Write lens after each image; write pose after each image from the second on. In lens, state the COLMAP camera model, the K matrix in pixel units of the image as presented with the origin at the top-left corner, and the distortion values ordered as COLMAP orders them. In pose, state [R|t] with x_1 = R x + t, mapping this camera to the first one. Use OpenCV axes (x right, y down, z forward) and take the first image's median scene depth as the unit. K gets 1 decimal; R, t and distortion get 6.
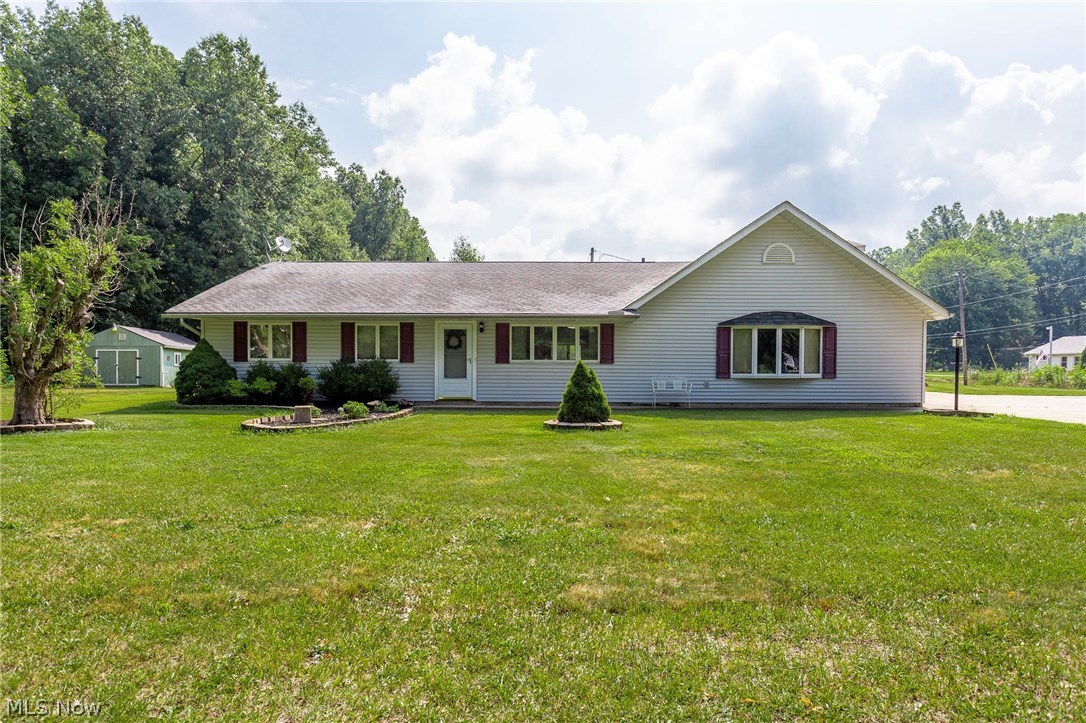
lens RADIAL K [[748.1, 0, 543.0], [0, 748.1, 361.5], [0, 0, 1]] dist [0.000430, 0.002113]
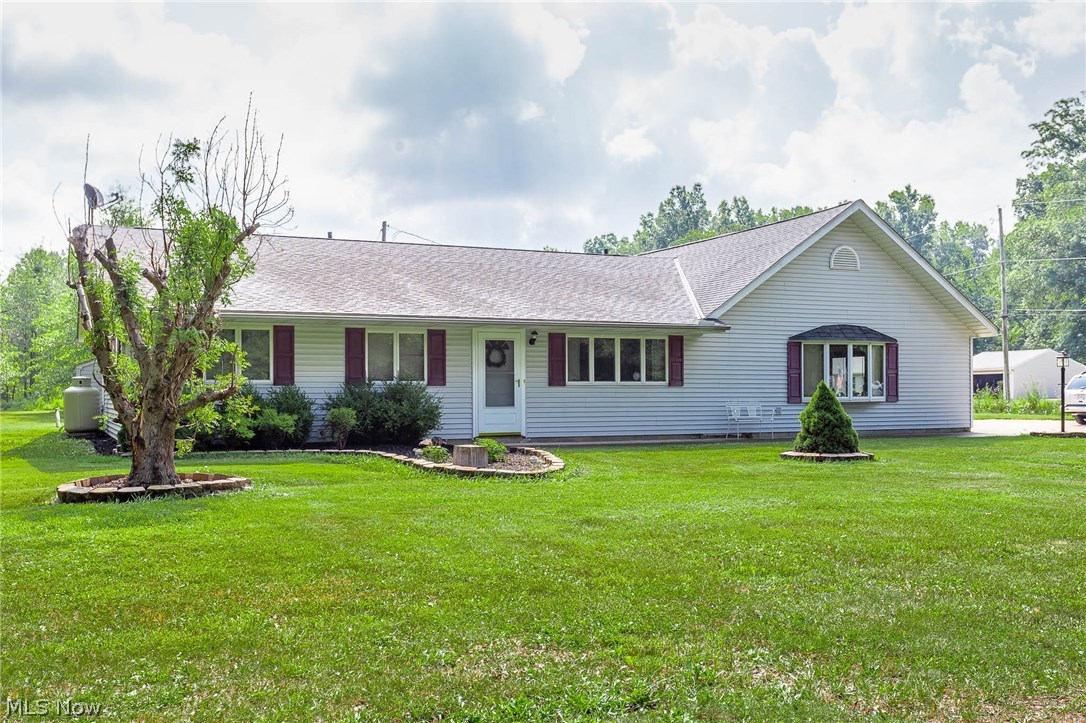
lens RADIAL K [[1111.2, 0, 543.0], [0, 1111.2, 361.5], [0, 0, 1]] dist [-0.002737, -0.002064]
pose [[0.903593, 0.005441, 0.428358, -0.548927], [0.002835, 0.999821, -0.018680, -0.001392], [-0.428383, 0.018094, 0.903416, -0.009212]]
